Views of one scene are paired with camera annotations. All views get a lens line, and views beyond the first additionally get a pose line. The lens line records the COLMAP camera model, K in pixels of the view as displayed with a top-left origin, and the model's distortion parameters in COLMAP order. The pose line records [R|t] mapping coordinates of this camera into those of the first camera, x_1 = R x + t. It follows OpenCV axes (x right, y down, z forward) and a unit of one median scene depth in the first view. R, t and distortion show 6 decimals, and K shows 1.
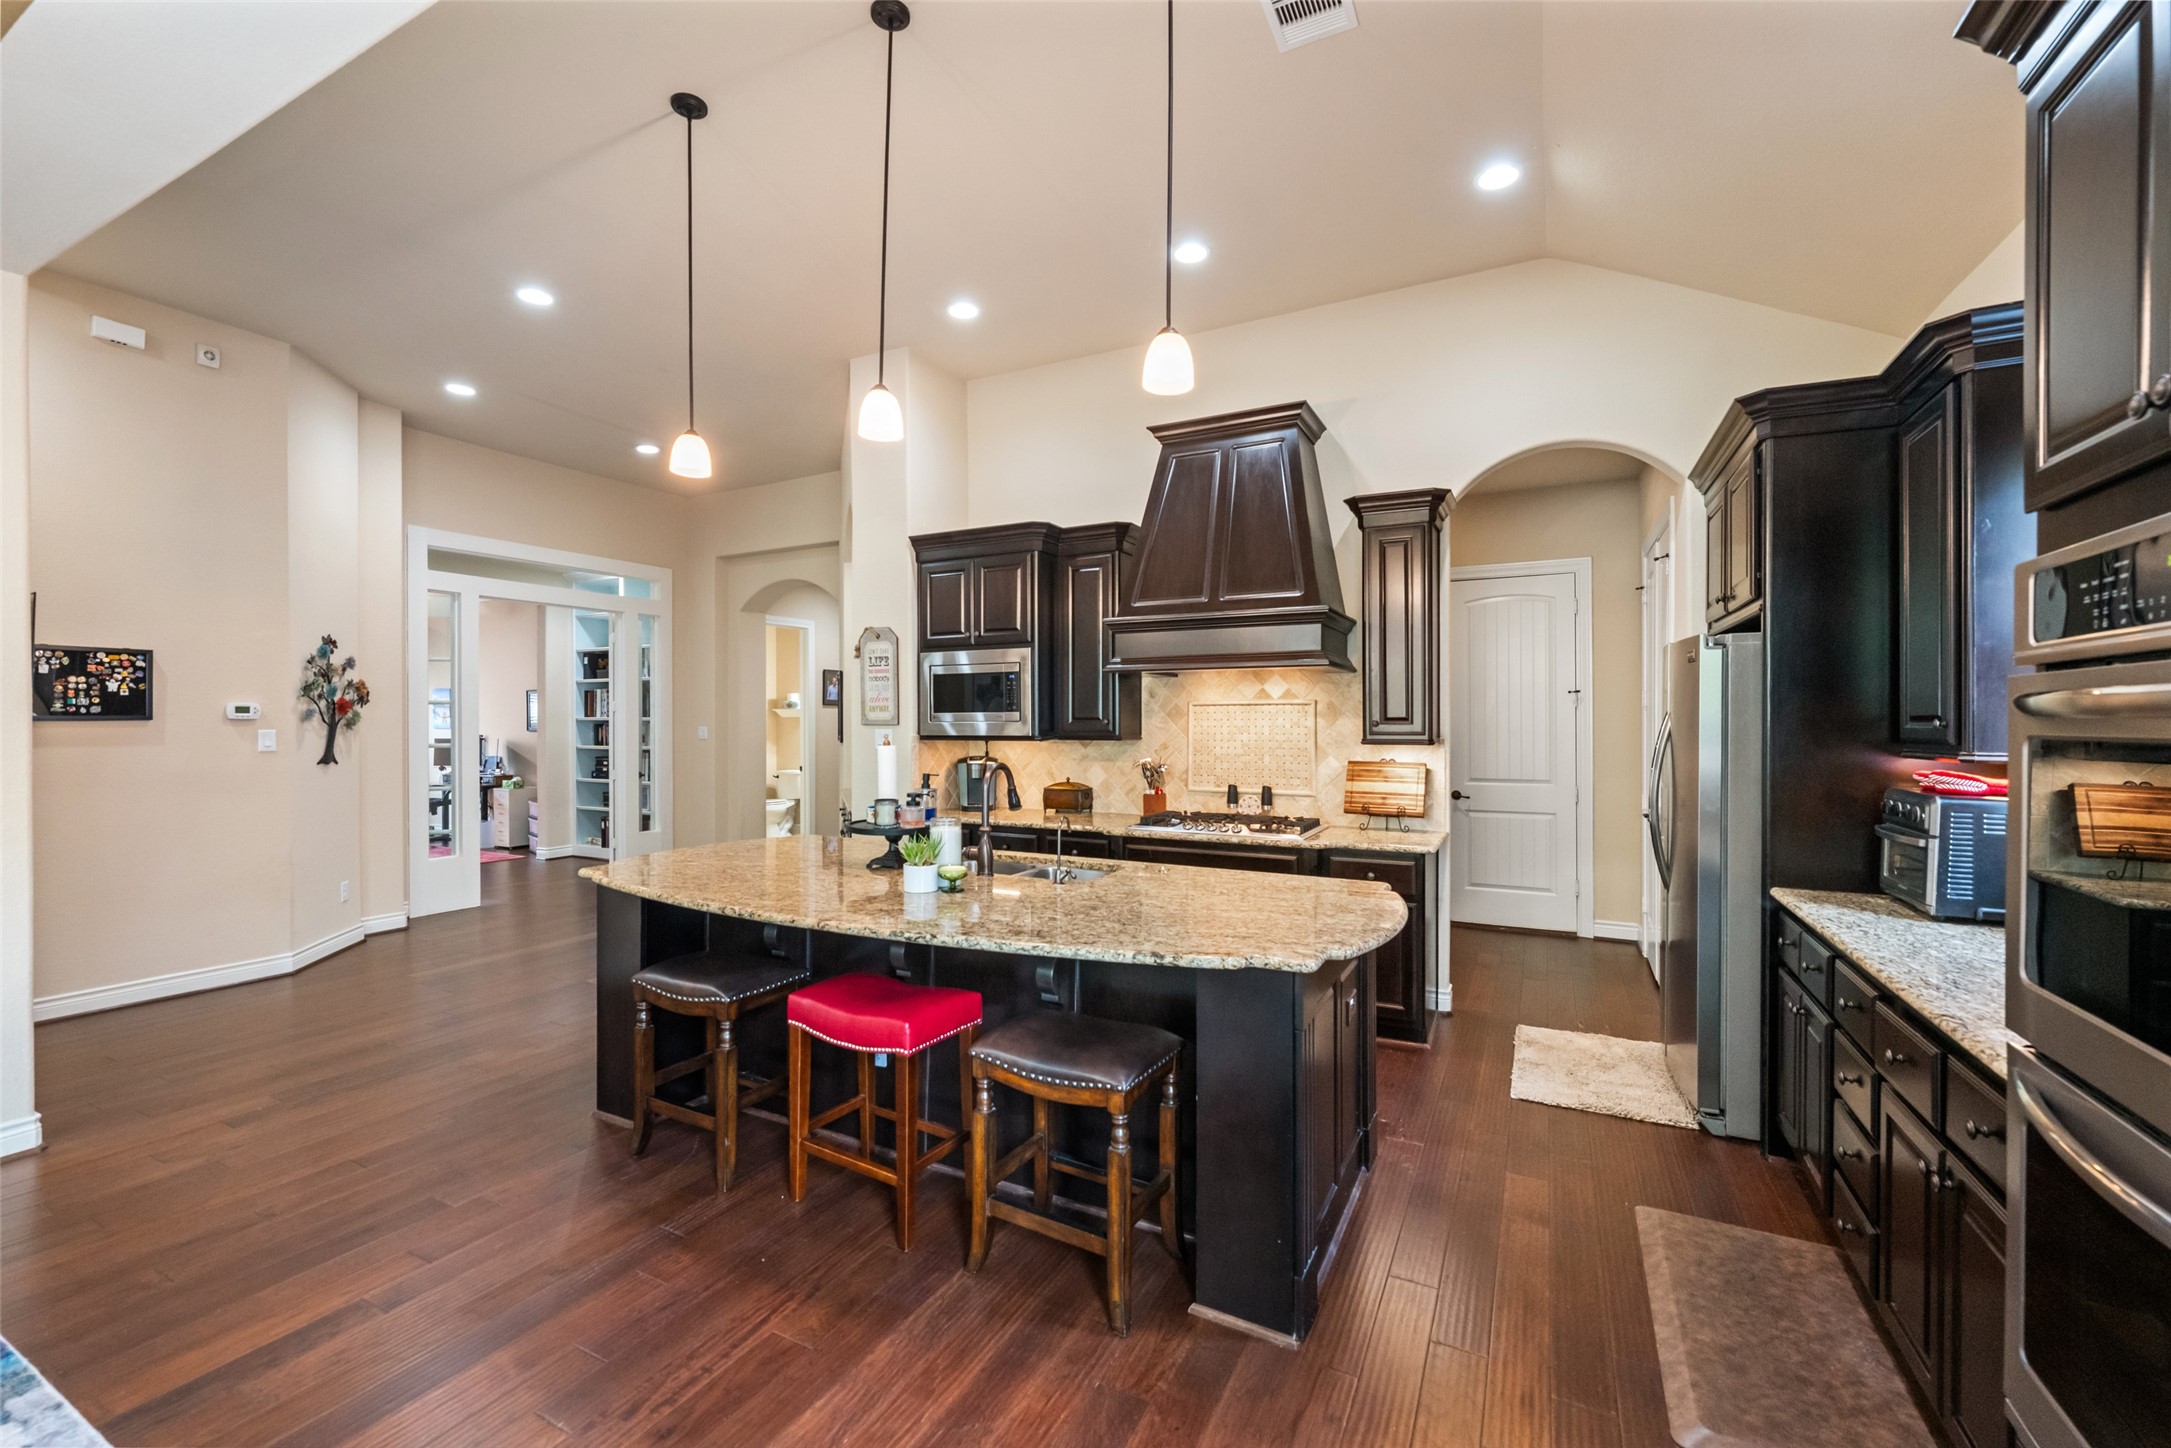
lens RADIAL K [[892.6, 0, 1078.2], [0, 892.6, 722.9], [0, 0, 1]] dist [-0.002427, -0.000090]
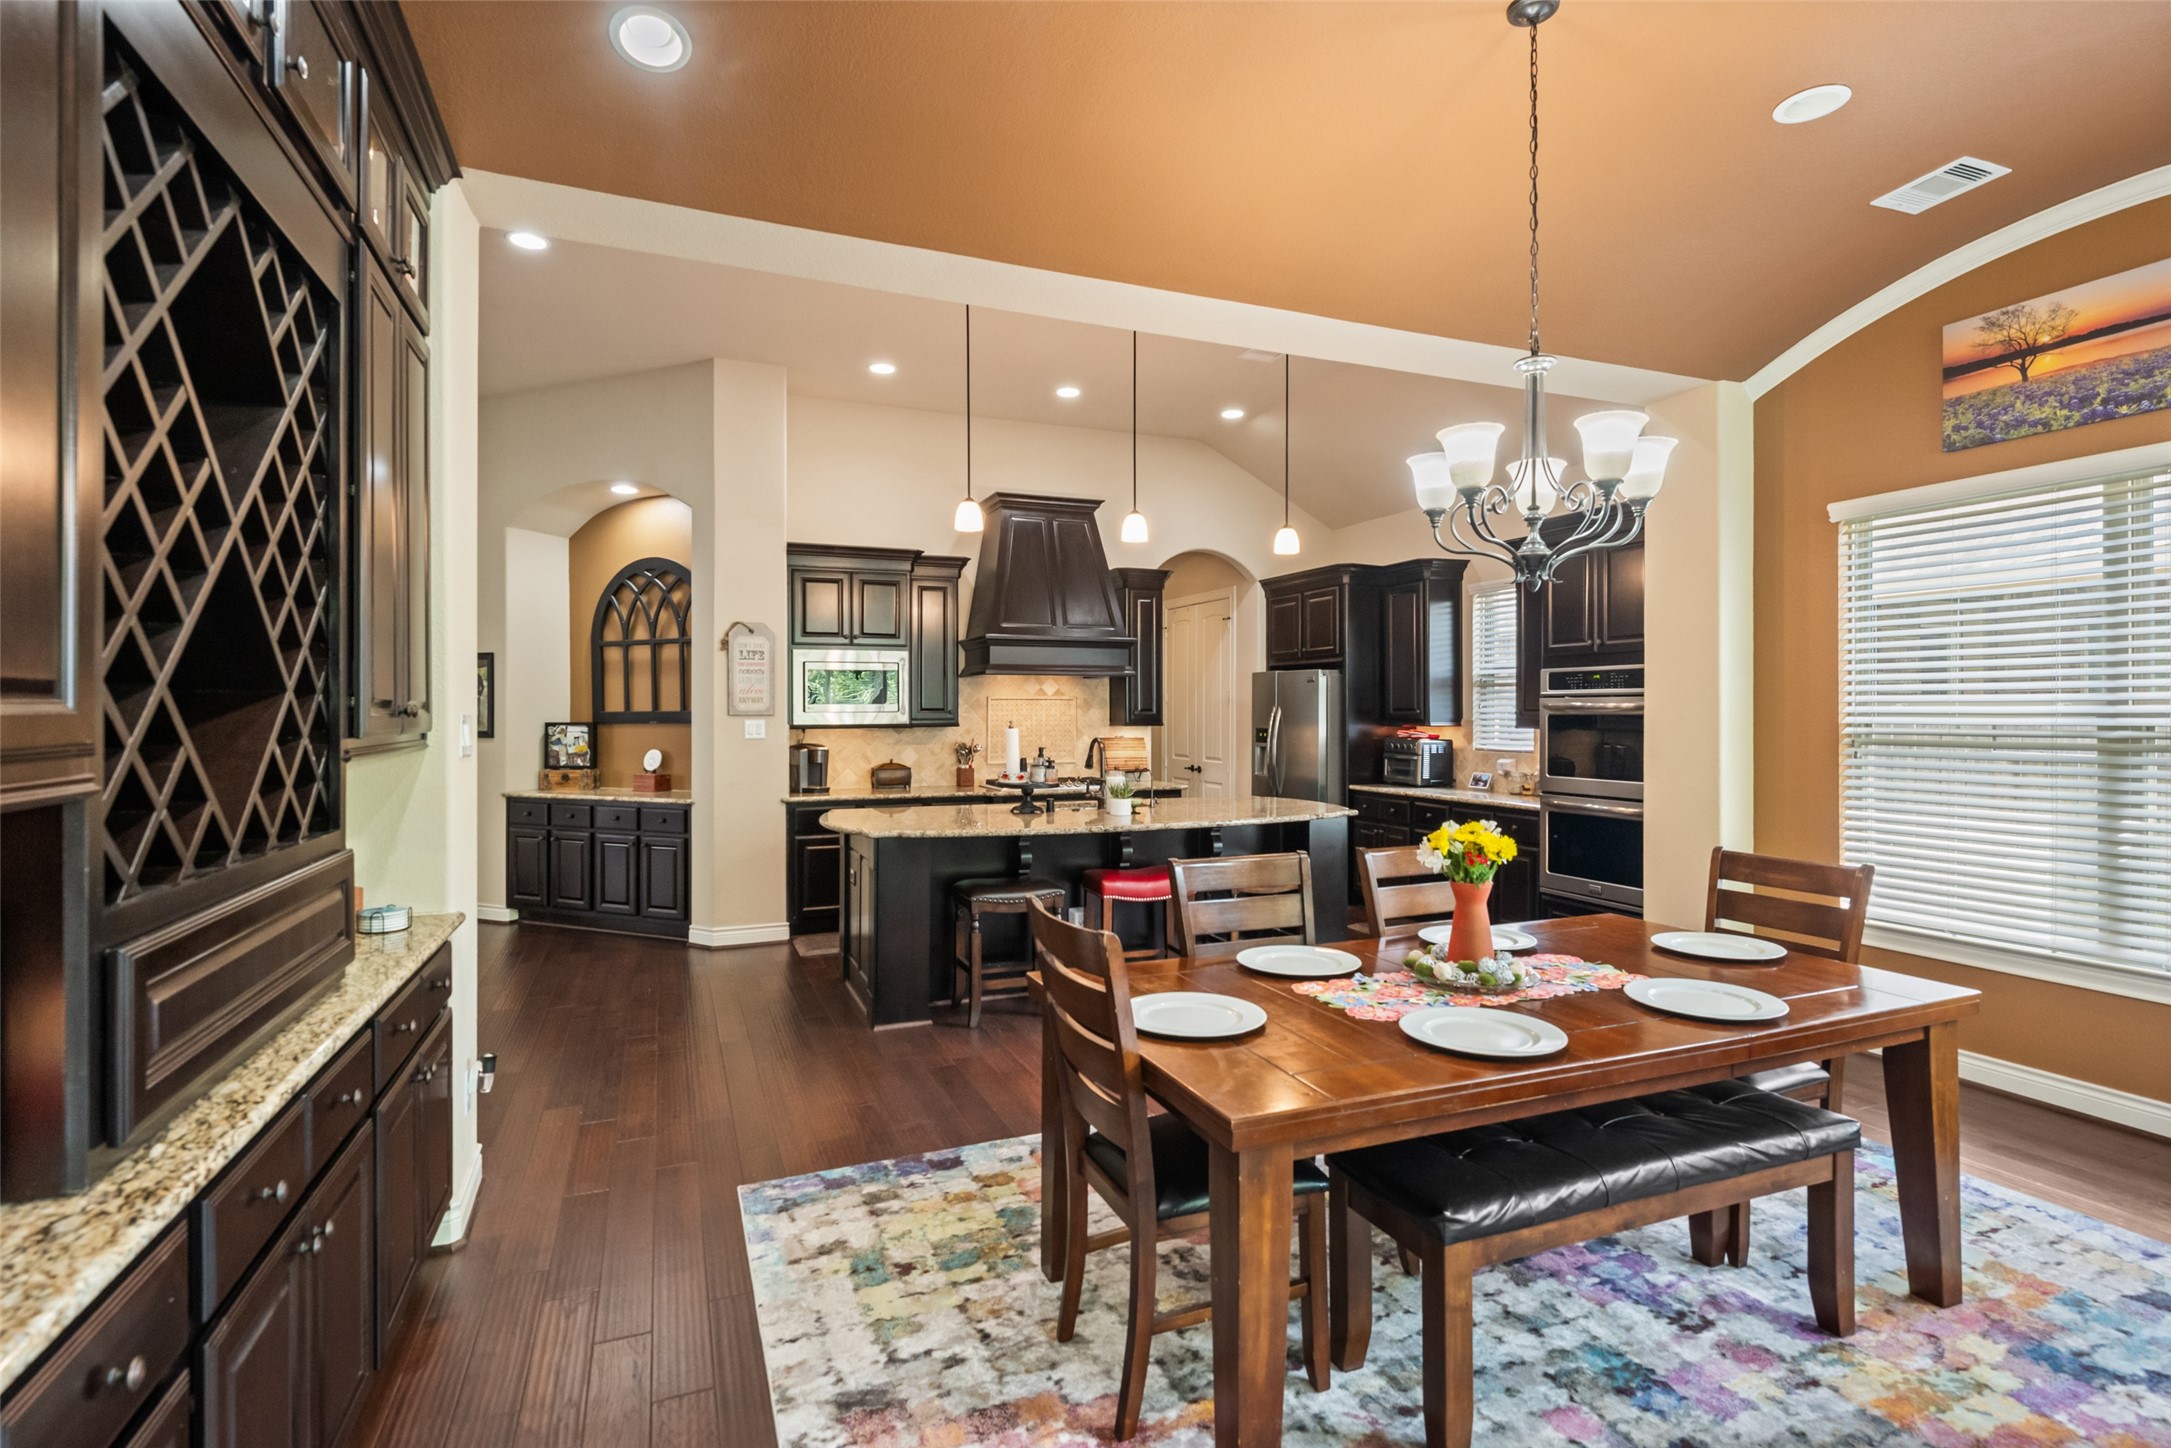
lens RADIAL K [[1048.2, 0, 1097.0], [0, 1048.2, 708.9], [0, 0, 1]] dist [-0.000075, 0.001619]
pose [[0.633121, 0.002365, 0.774049, -0.995846], [0.001256, 0.999991, -0.004083, 0.000465], [-0.774052, 0.003557, 0.633112, -0.105380]]
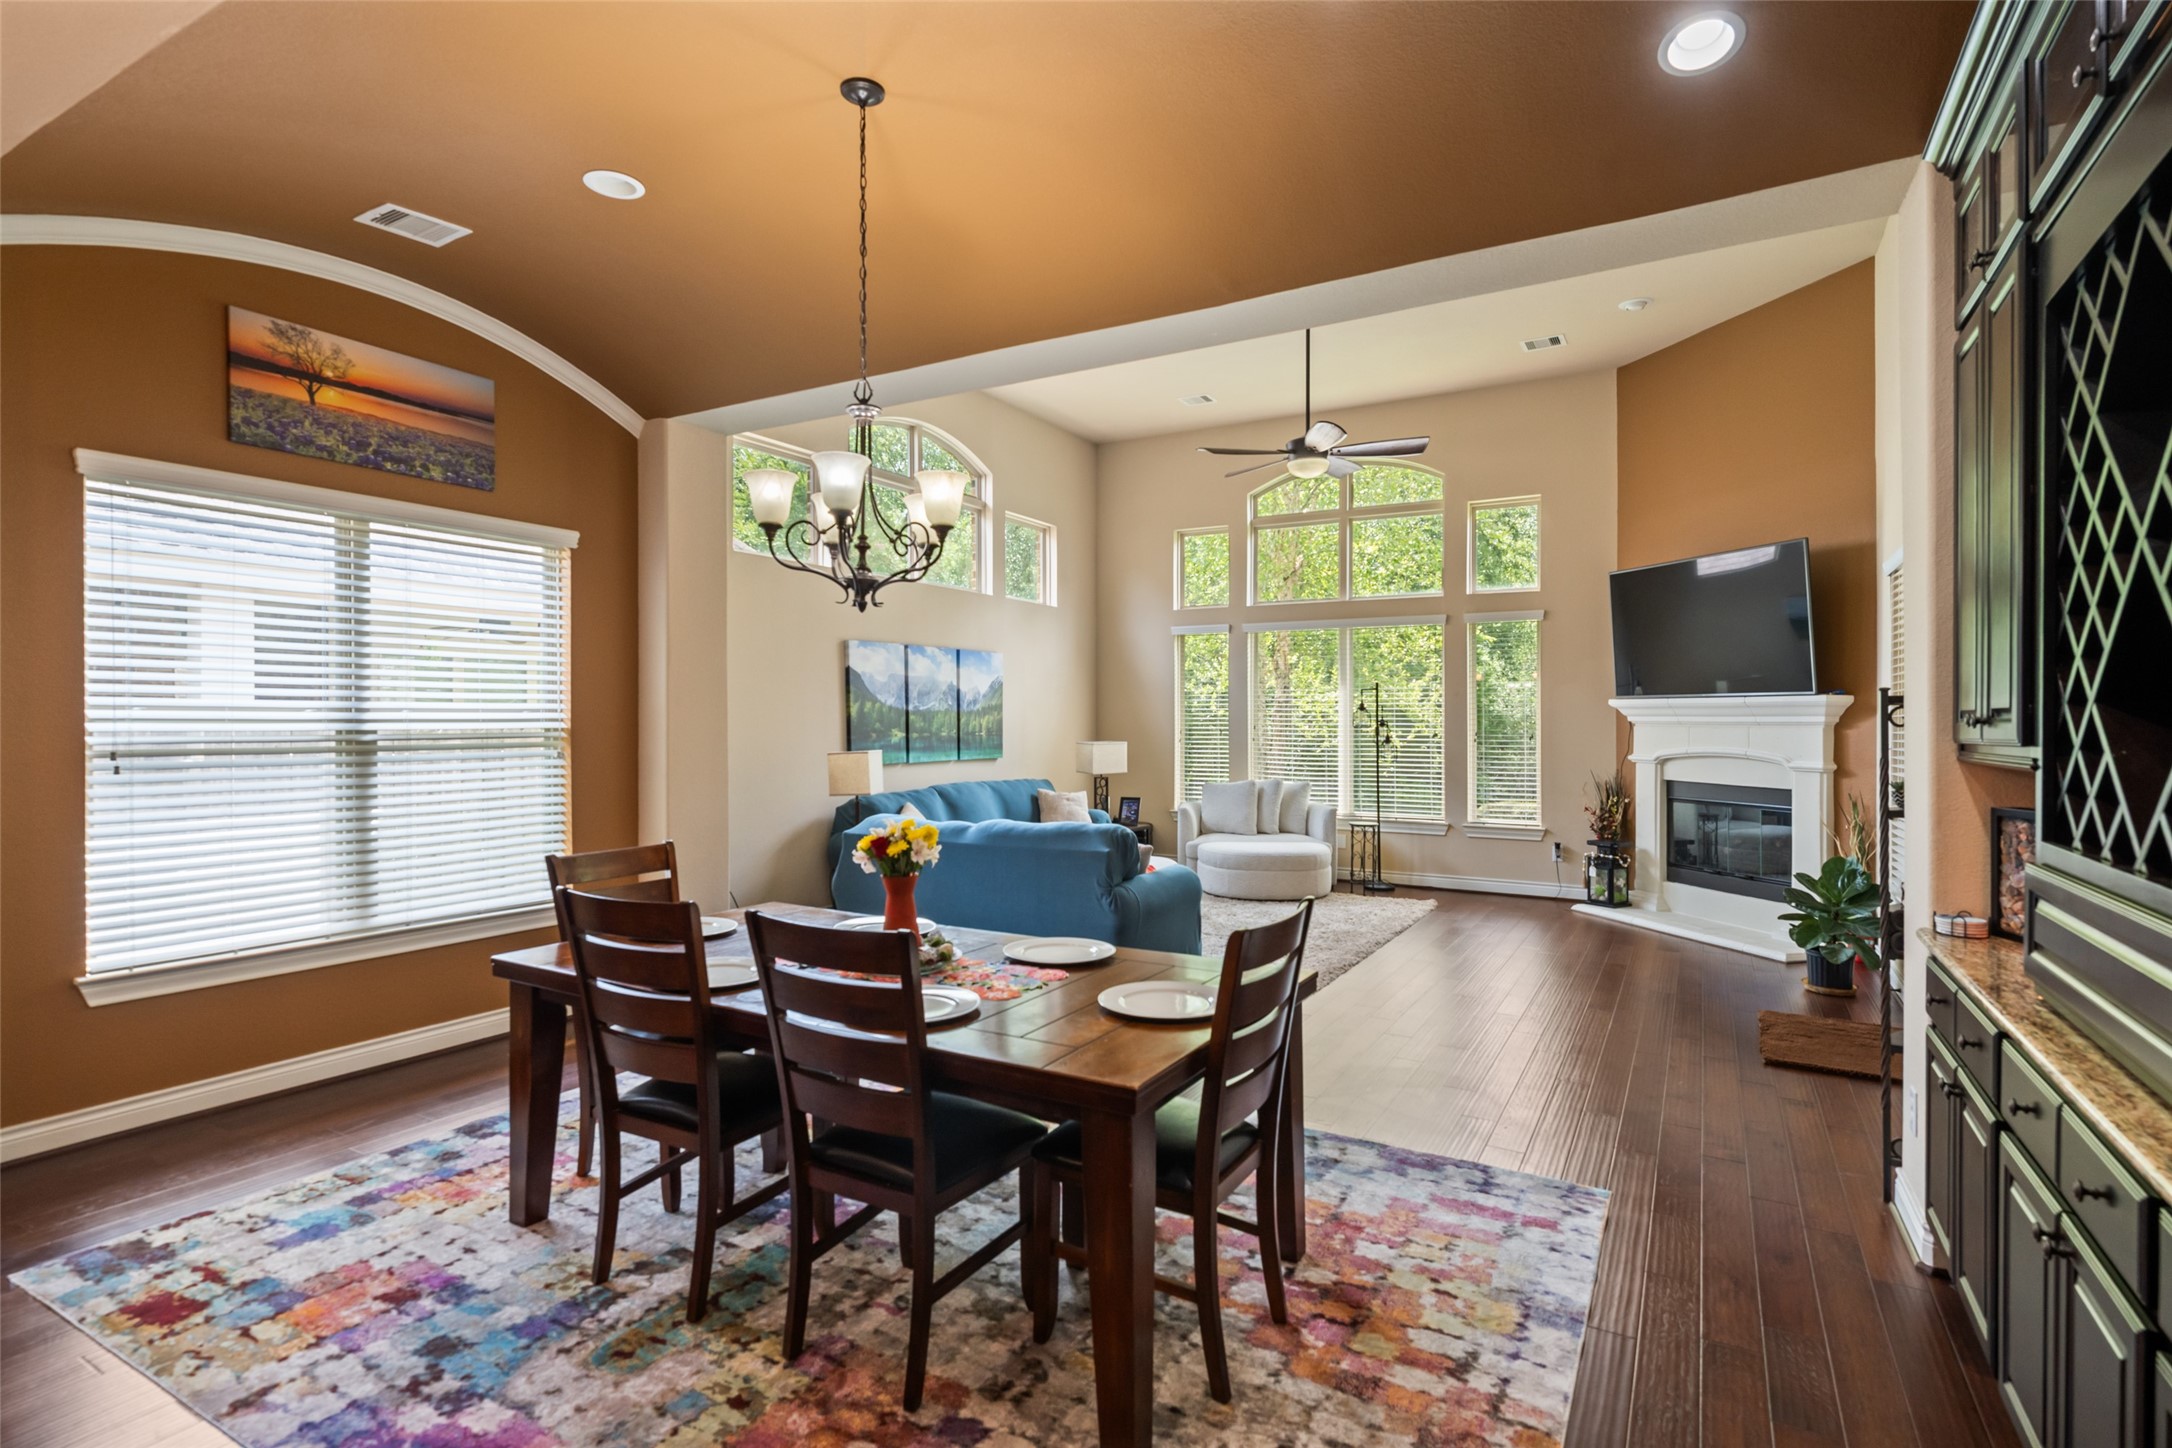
lens RADIAL K [[1048.7, 0, 1076.9], [0, 1048.7, 731.3], [0, 0, 1]] dist [-0.000075, 0.001619]
pose [[-0.999010, -0.002603, 0.044418, -0.577812], [-0.002130, 0.999941, 0.010695, 0.000878], [-0.044443, 0.010590, -0.998956, 0.677471]]
